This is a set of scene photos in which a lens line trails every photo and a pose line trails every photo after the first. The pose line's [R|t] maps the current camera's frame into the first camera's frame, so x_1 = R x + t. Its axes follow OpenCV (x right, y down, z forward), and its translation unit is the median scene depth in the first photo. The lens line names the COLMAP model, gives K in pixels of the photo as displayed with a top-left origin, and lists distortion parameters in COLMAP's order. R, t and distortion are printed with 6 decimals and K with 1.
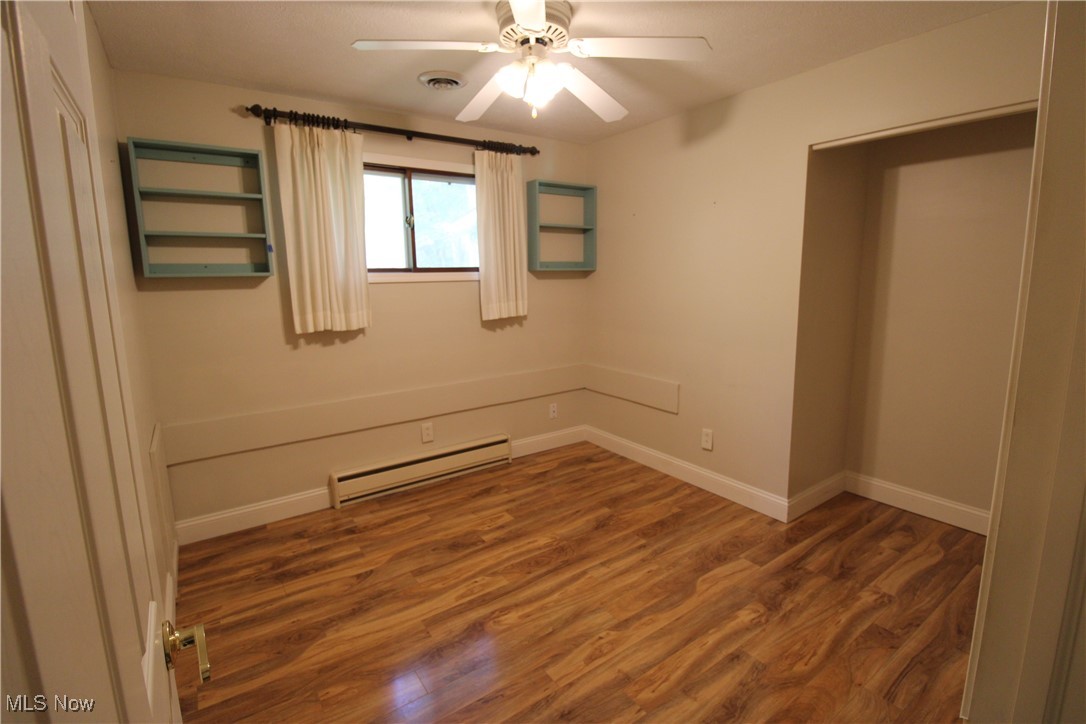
lens RADIAL K [[503.8, 0, 547.0], [0, 503.8, 353.2], [0, 0, 1]] dist [-0.000840, -0.012480]
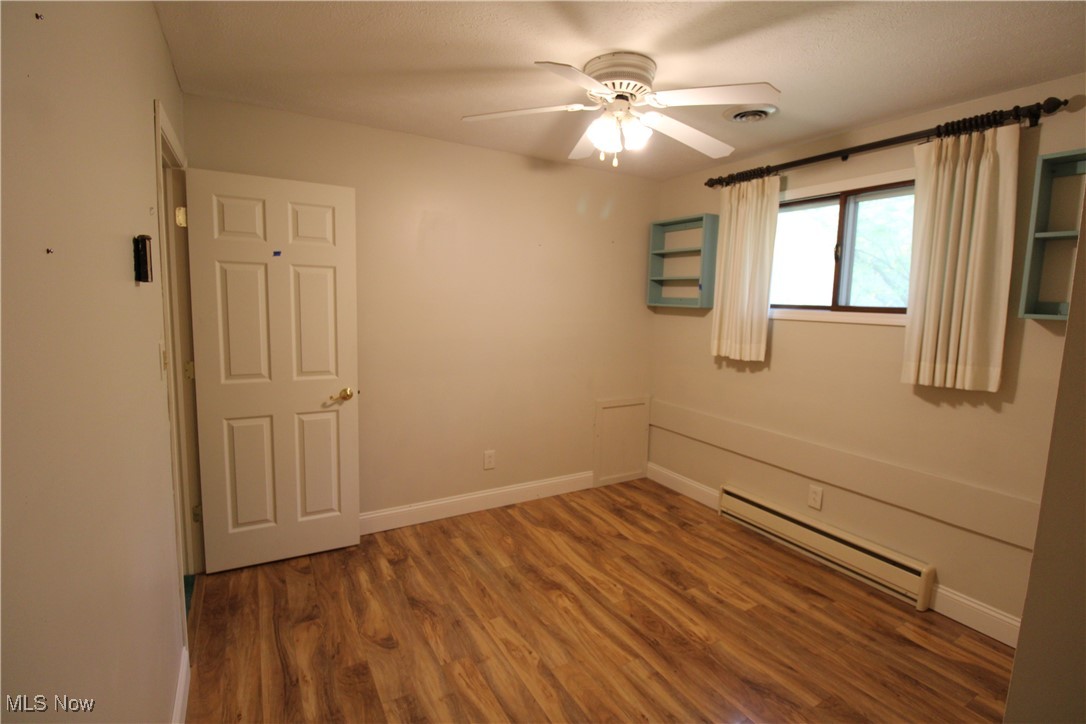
lens RADIAL K [[503.8, 0, 547.0], [0, 503.8, 353.2], [0, 0, 1]] dist [-0.000840, -0.012480]
pose [[-0.086453, 0.121118, -0.988866, 0.807671], [-0.182077, 0.973944, 0.135209, -0.147166], [0.979476, 0.191739, -0.062148, 0.737776]]
